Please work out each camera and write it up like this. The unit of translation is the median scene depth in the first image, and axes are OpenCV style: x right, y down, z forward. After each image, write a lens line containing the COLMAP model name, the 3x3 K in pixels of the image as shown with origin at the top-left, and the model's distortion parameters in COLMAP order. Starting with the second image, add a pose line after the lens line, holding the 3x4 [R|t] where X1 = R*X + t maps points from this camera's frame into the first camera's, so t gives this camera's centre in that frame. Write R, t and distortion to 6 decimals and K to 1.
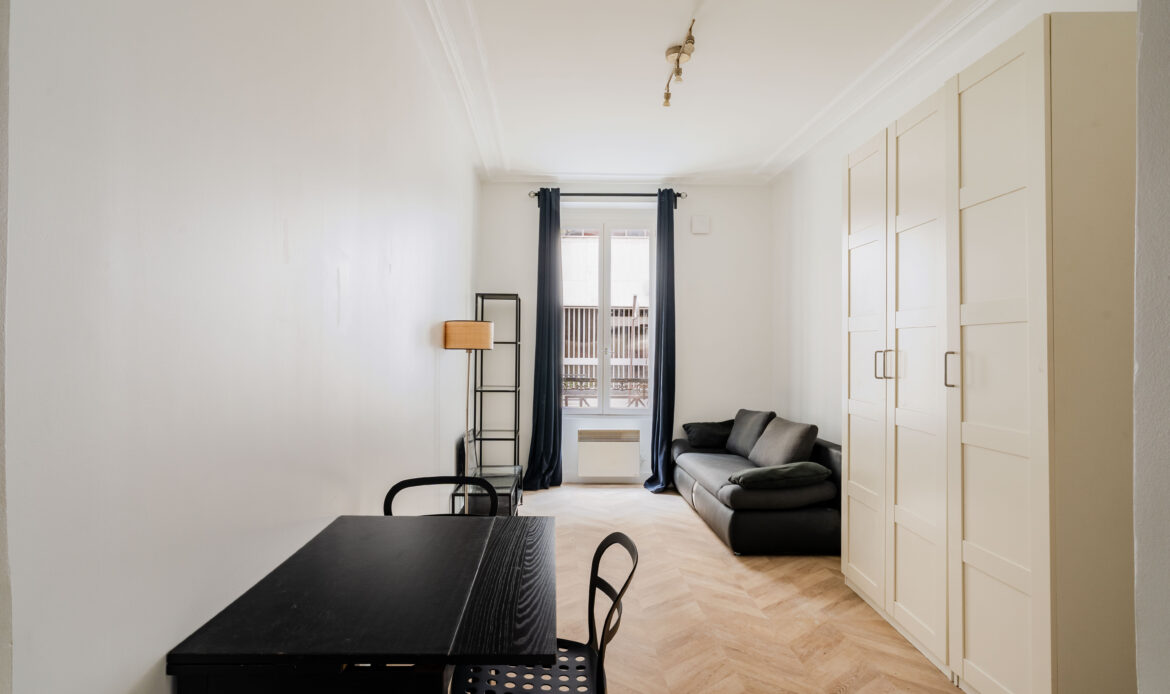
lens RADIAL K [[622.0, 0, 557.3], [0, 622.0, 337.7], [0, 0, 1]] dist [0.003413, -0.000749]
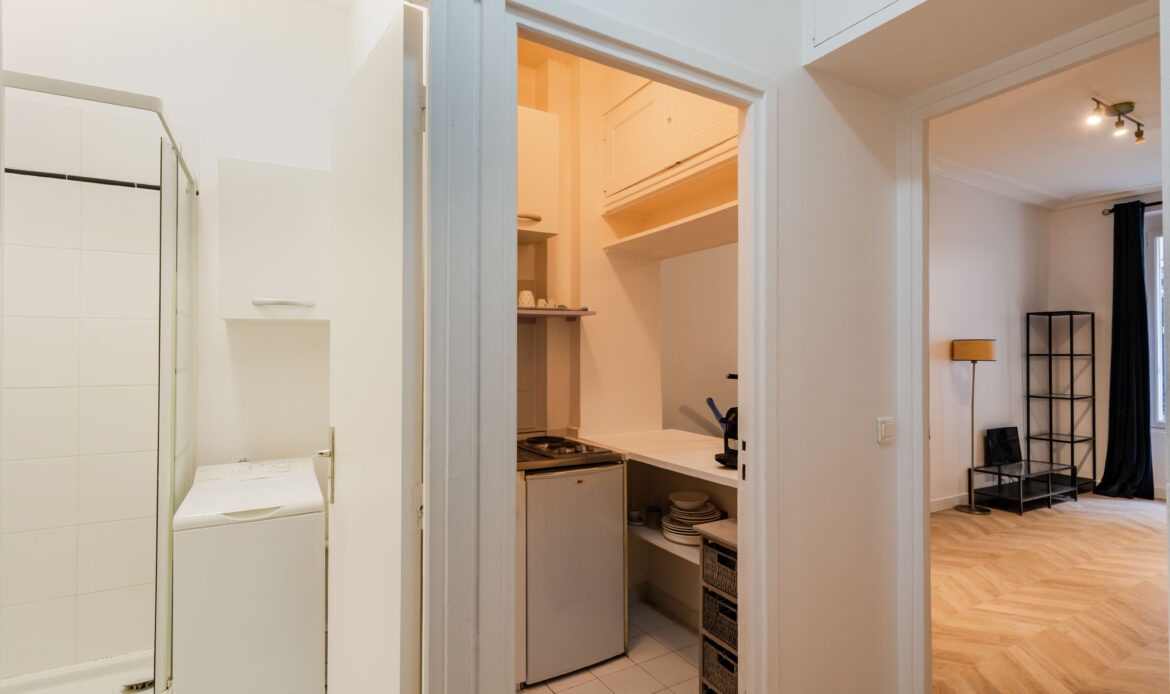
lens RADIAL K [[567.4, 0, 578.0], [0, 567.4, 354.1], [0, 0, 1]] dist [0.001828, 0.000817]
pose [[0.489150, -0.003968, -0.872191, 0.497887], [0.011270, 0.999935, 0.001772, -0.006399], [0.872127, -0.010696, 0.489163, -0.330652]]
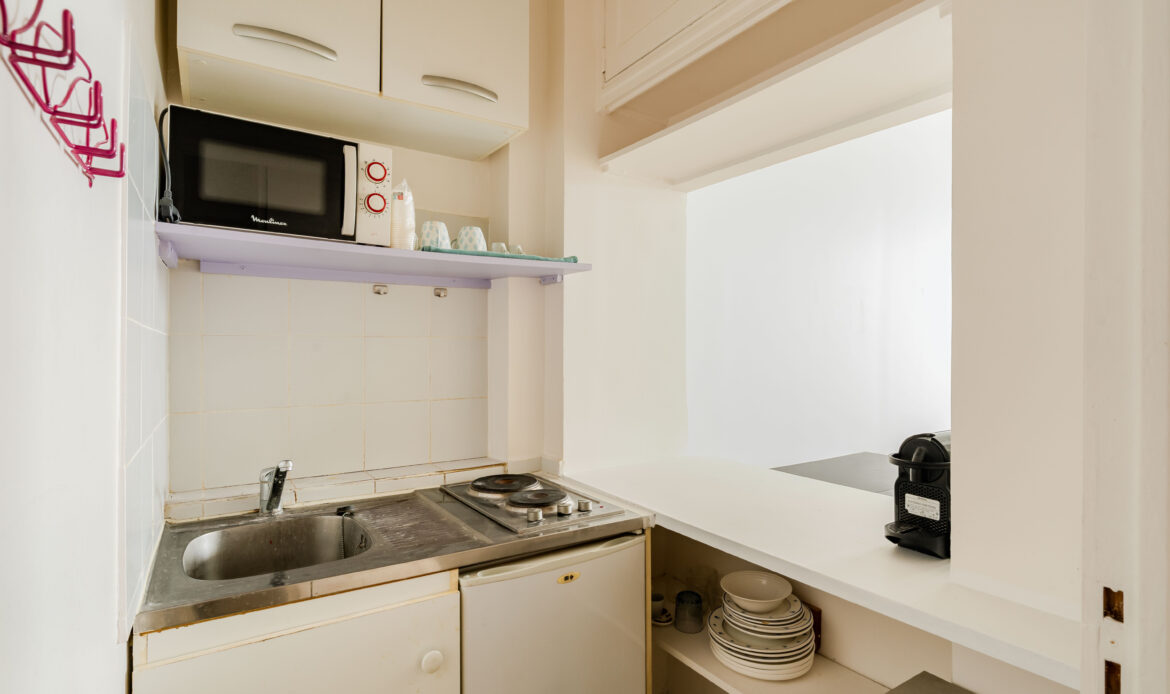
lens RADIAL K [[580.6, 0, 584.0], [0, 580.6, 347.6], [0, 0, 1]] dist [-0.000821, -0.000574]
pose [[0.544523, -0.000256, -0.838746, 0.248022], [0.009356, 0.999940, 0.005768, 0.000863], [0.838694, -0.010989, 0.544492, -0.202136]]
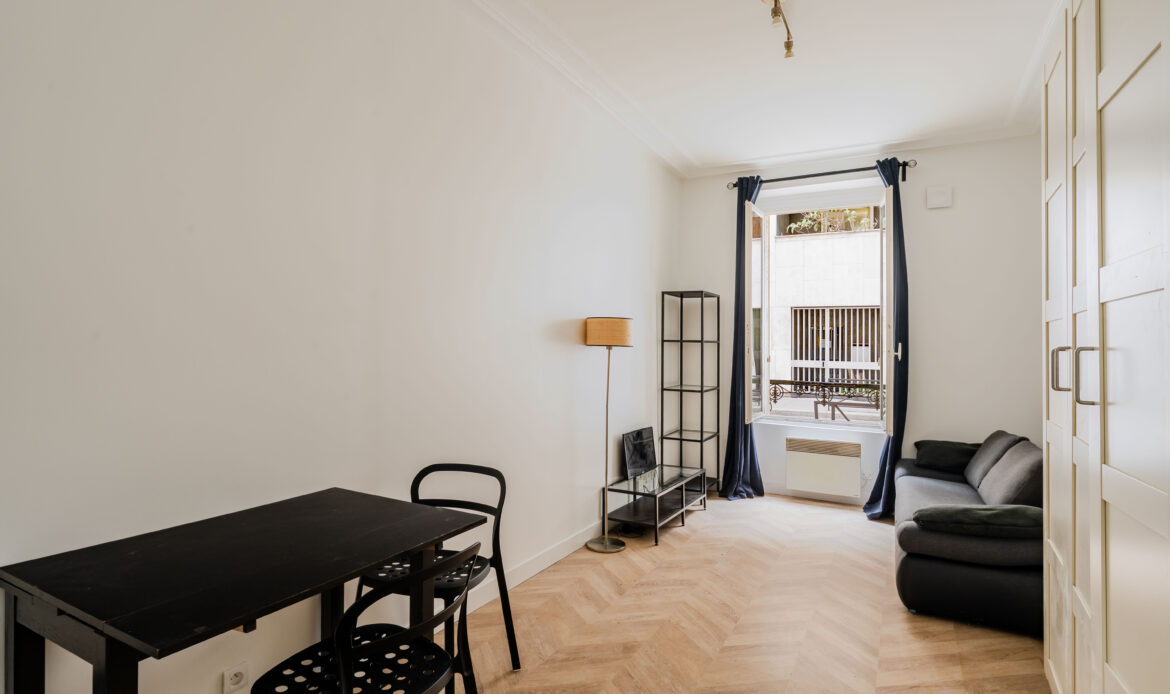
lens RADIAL K [[580.6, 0, 577.5], [0, 580.6, 339.5], [0, 0, 1]] dist [-0.000821, -0.000574]
pose [[0.869270, 0.000506, -0.494338, 0.274253], [-0.002285, 0.999993, -0.002994, 0.010803], [0.494333, 0.003732, 0.869265, 0.155195]]
